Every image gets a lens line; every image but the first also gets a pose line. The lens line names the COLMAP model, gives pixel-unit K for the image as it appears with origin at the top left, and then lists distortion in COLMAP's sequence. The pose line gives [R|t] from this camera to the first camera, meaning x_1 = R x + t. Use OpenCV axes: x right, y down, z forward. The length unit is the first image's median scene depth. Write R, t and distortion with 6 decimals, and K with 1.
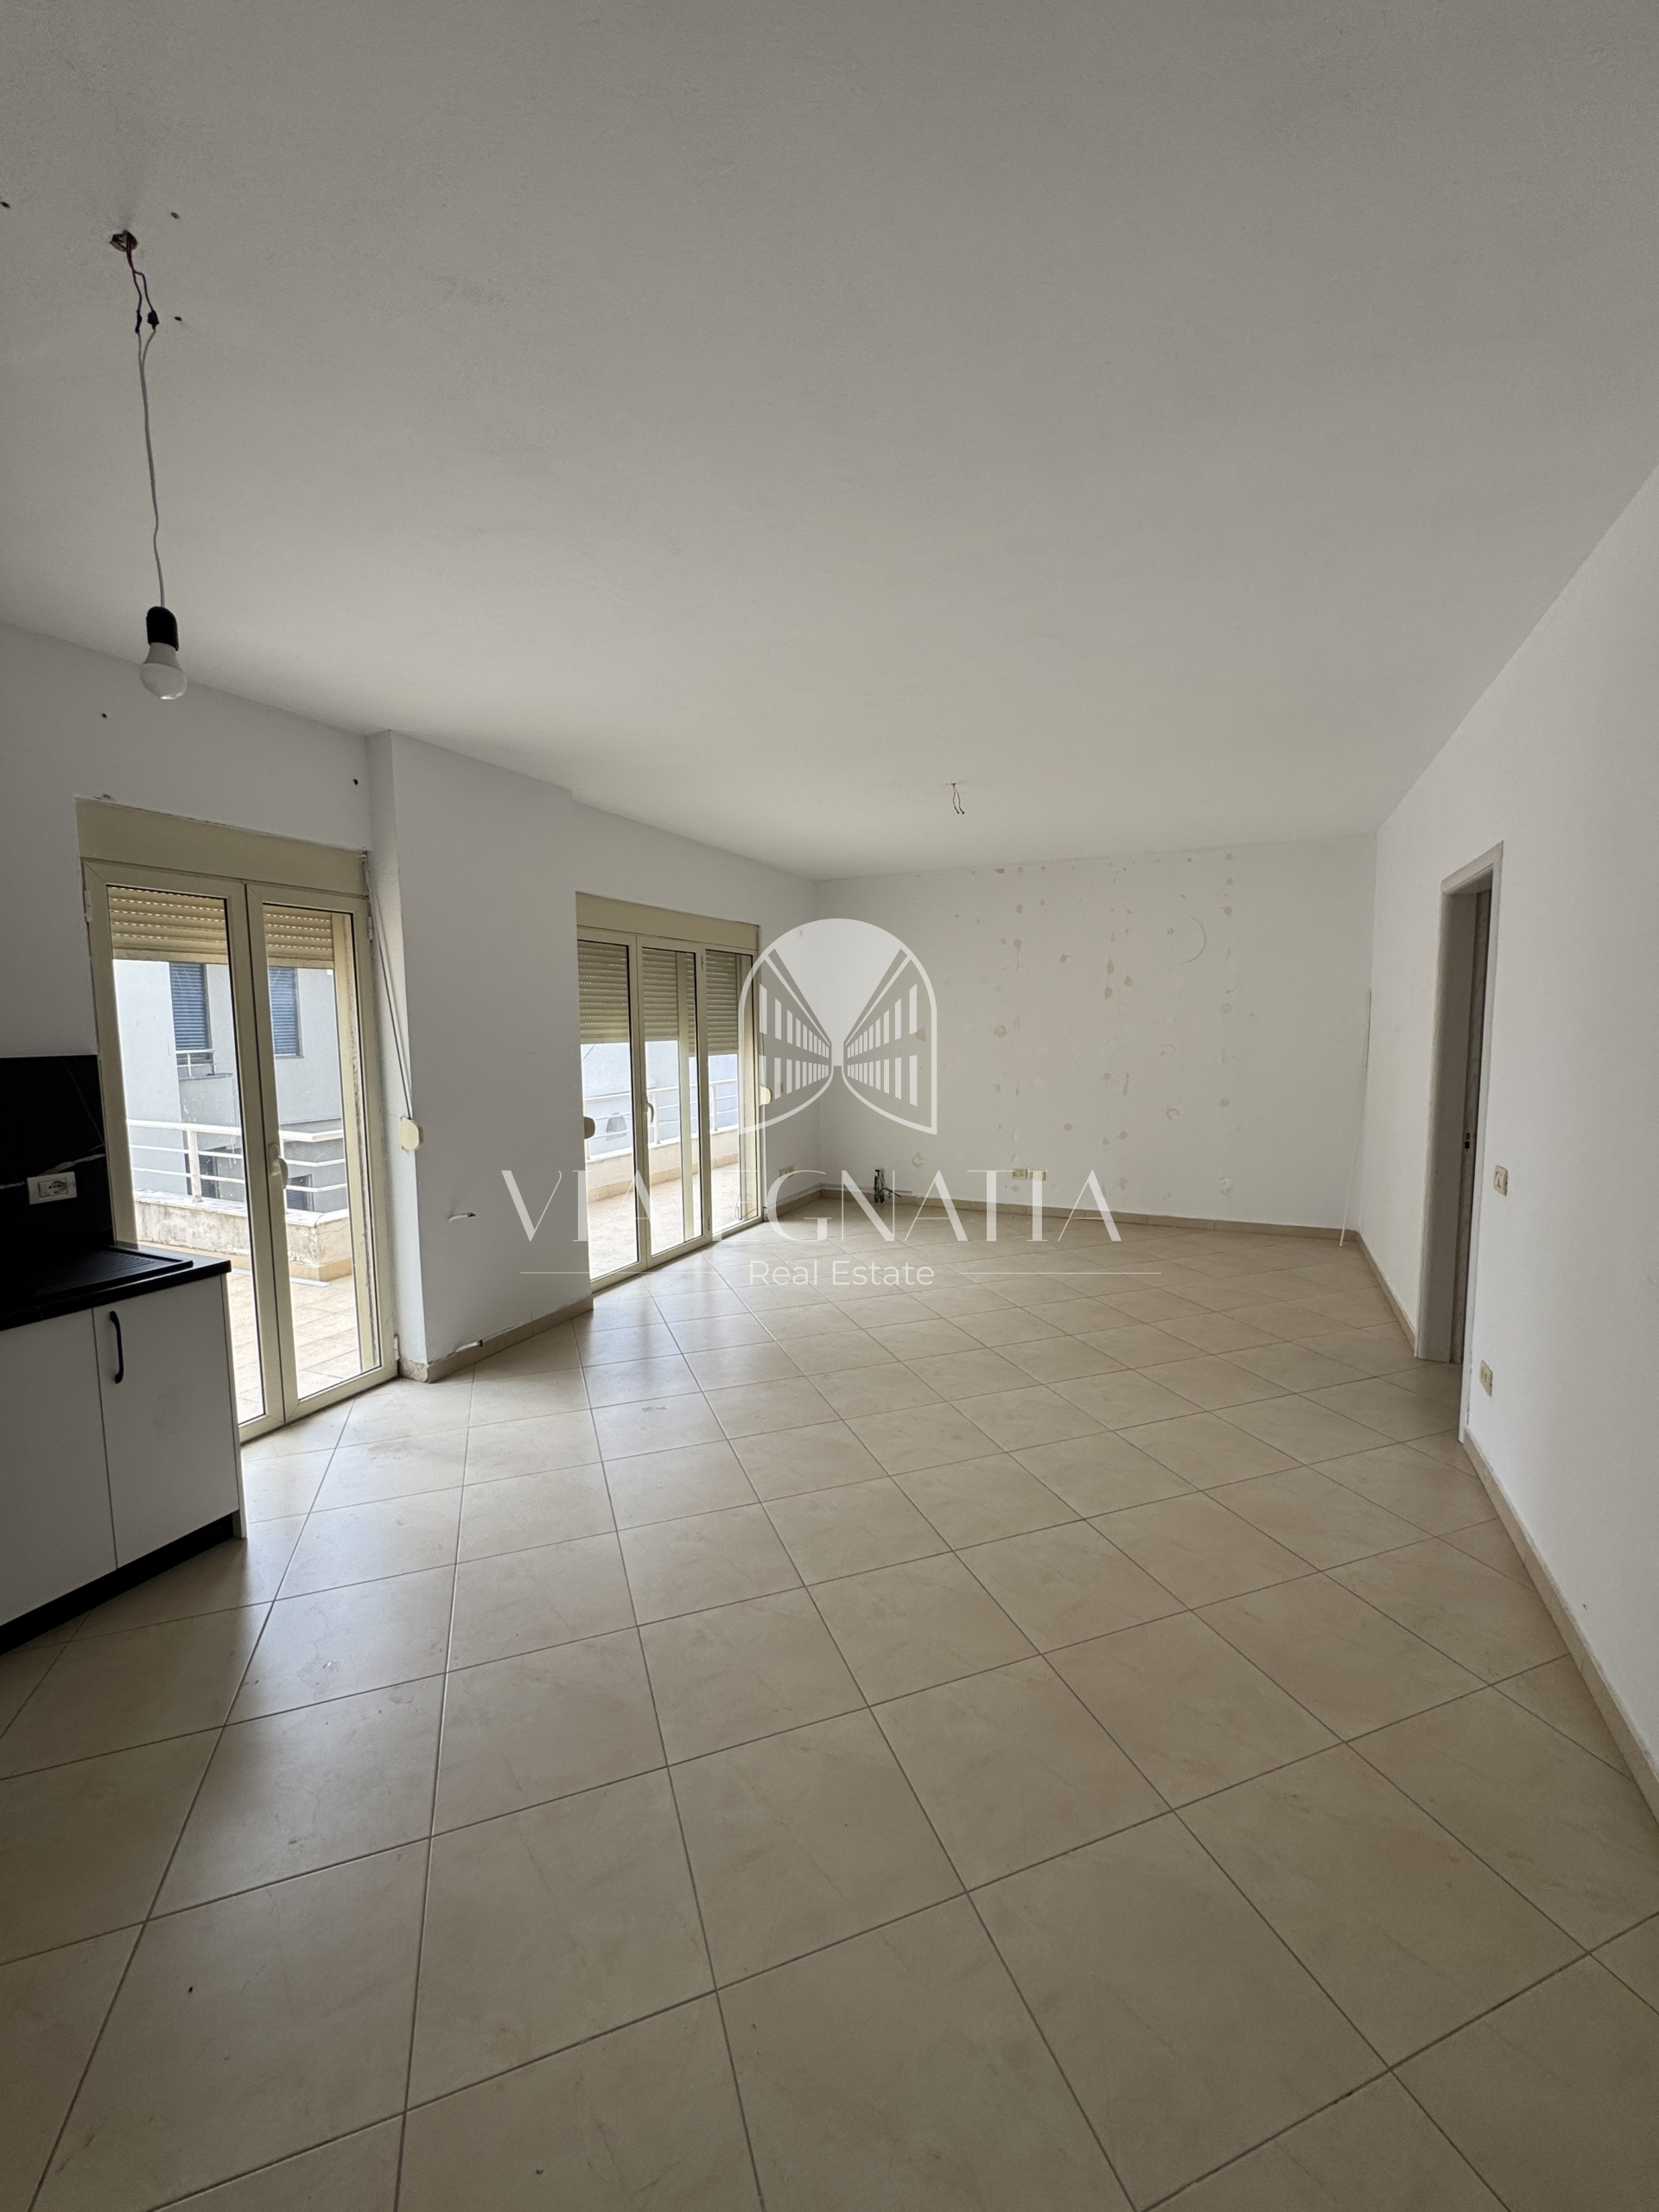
lens RADIAL K [[884.7, 0, 829.6], [0, 884.7, 1102.2], [0, 0, 1]] dist [-0.002875, -0.000319]
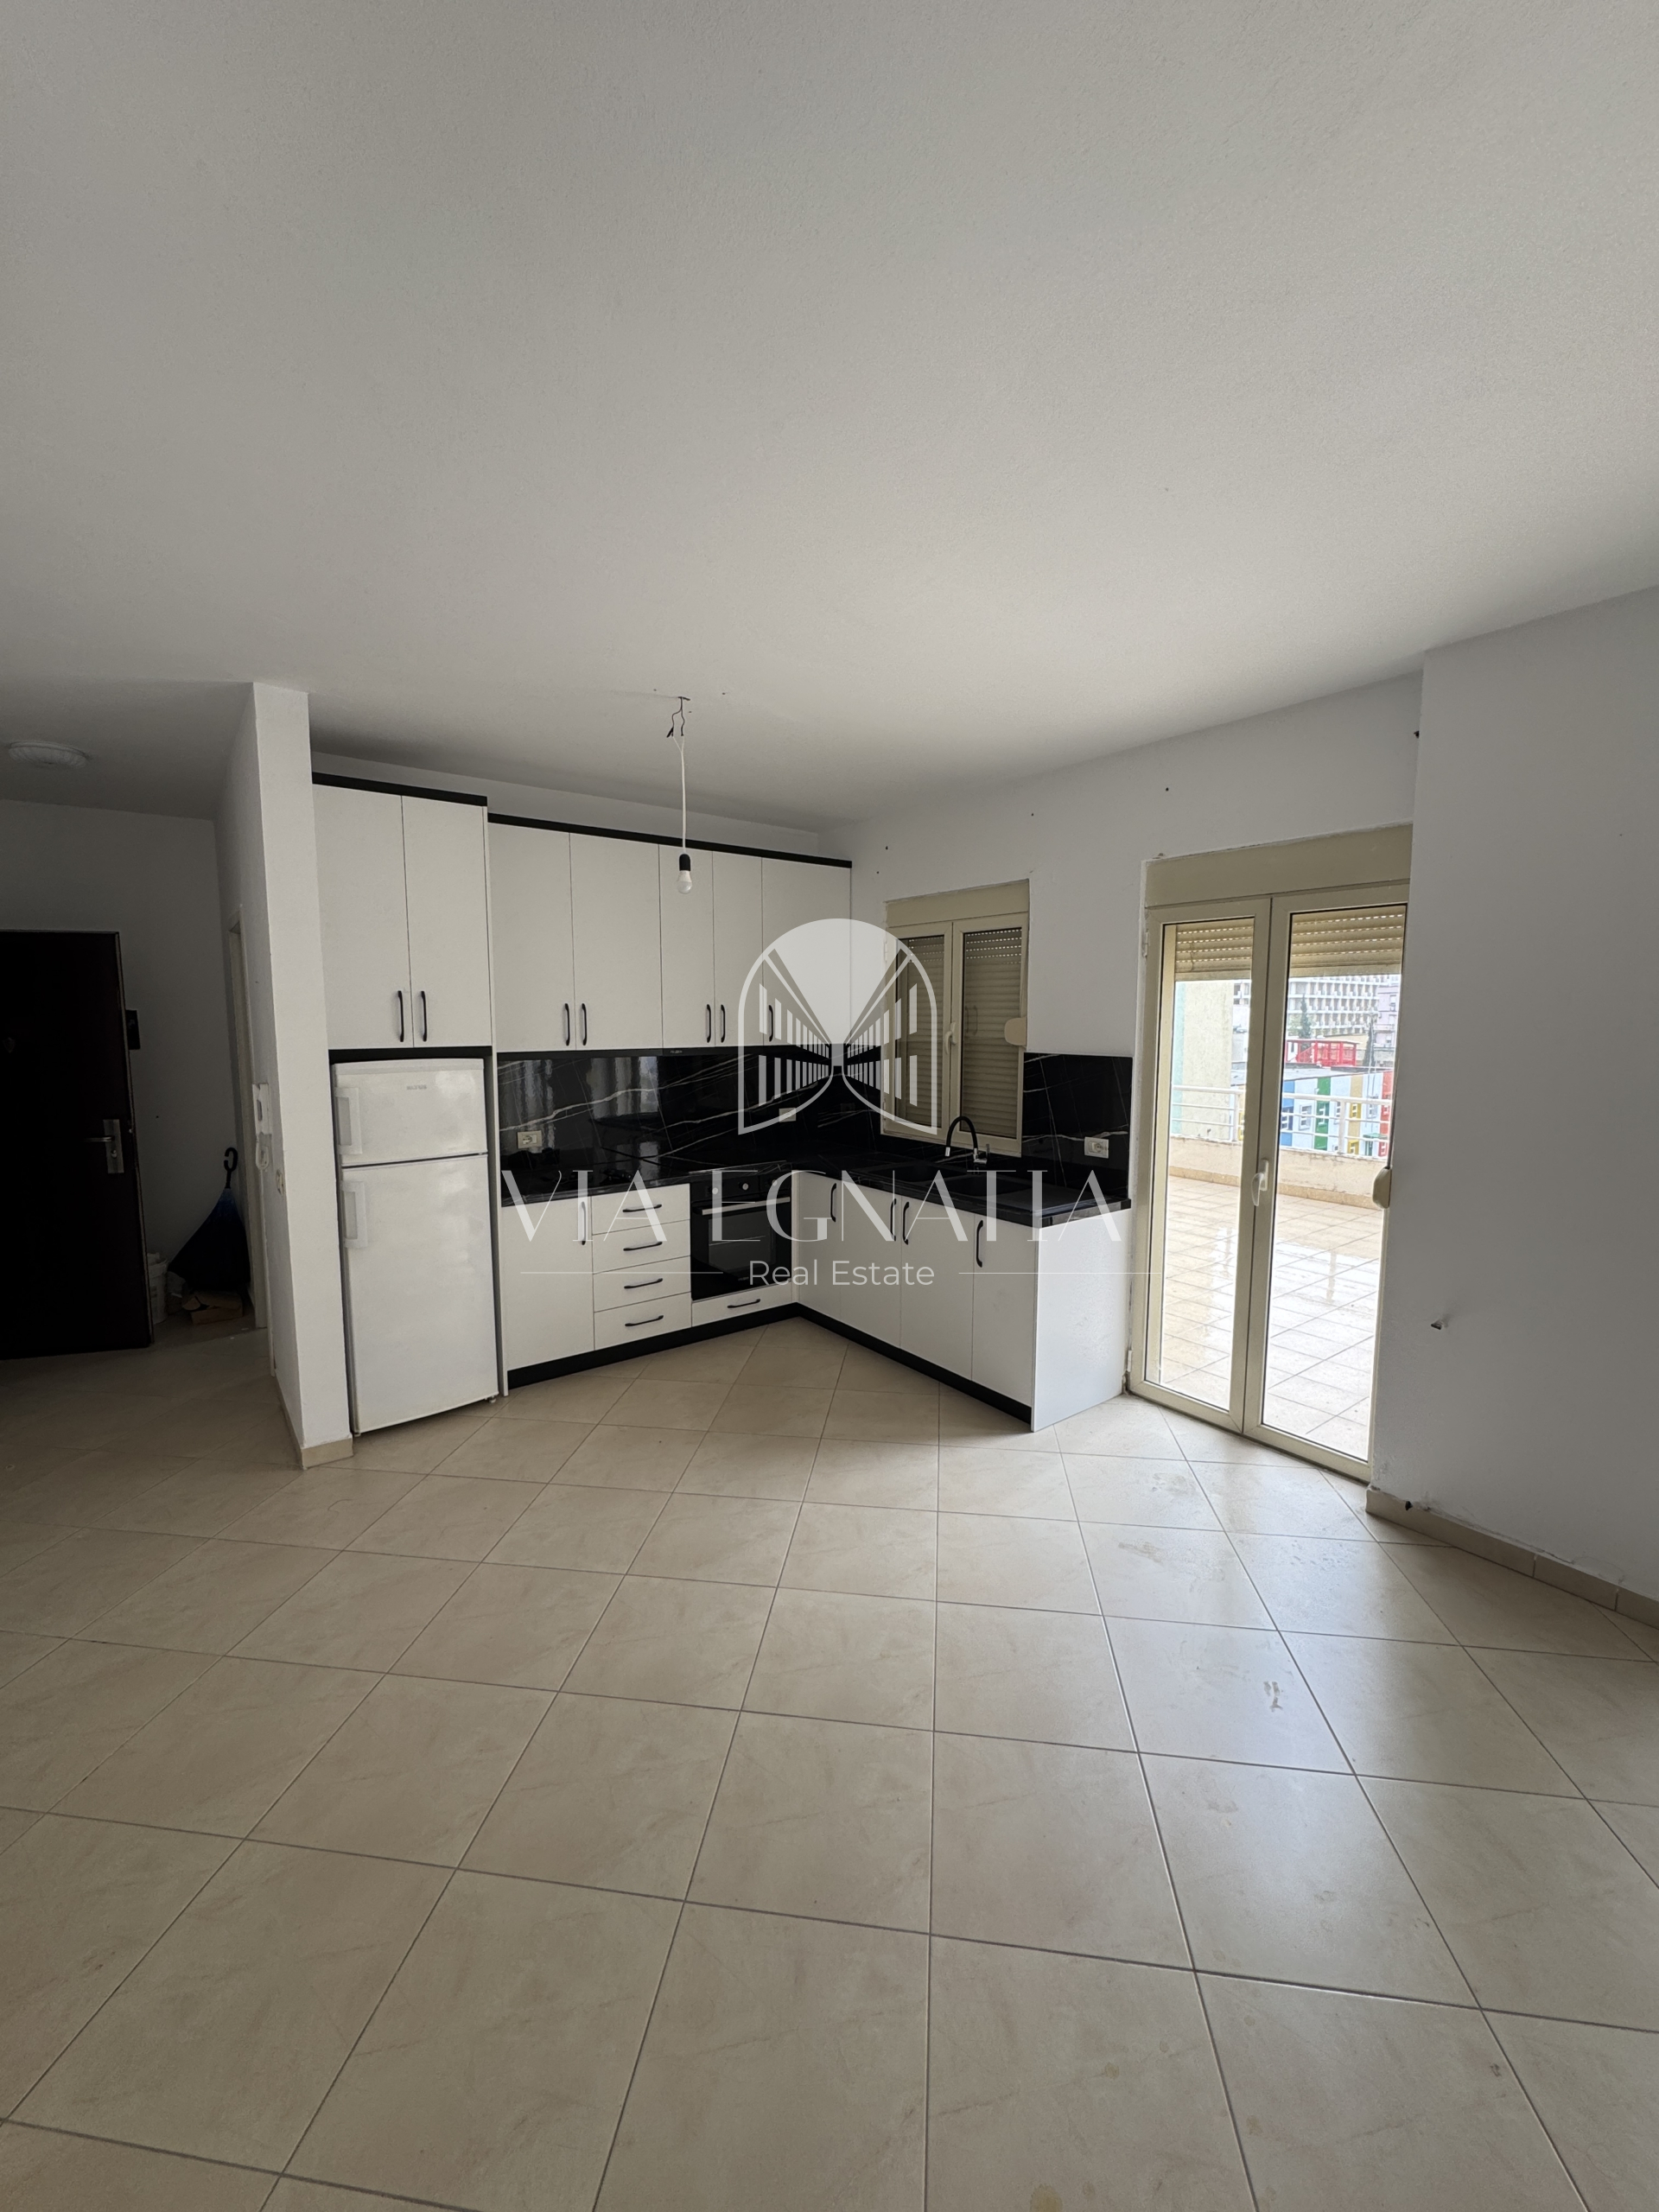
lens RADIAL K [[884.7, 0, 829.6], [0, 884.7, 1102.2], [0, 0, 1]] dist [-0.002875, -0.000319]
pose [[-0.467383, 0.095258, -0.878908, 0.569226], [-0.081470, 0.985306, 0.150114, -0.154007], [0.880293, 0.141765, -0.452755, 1.248811]]
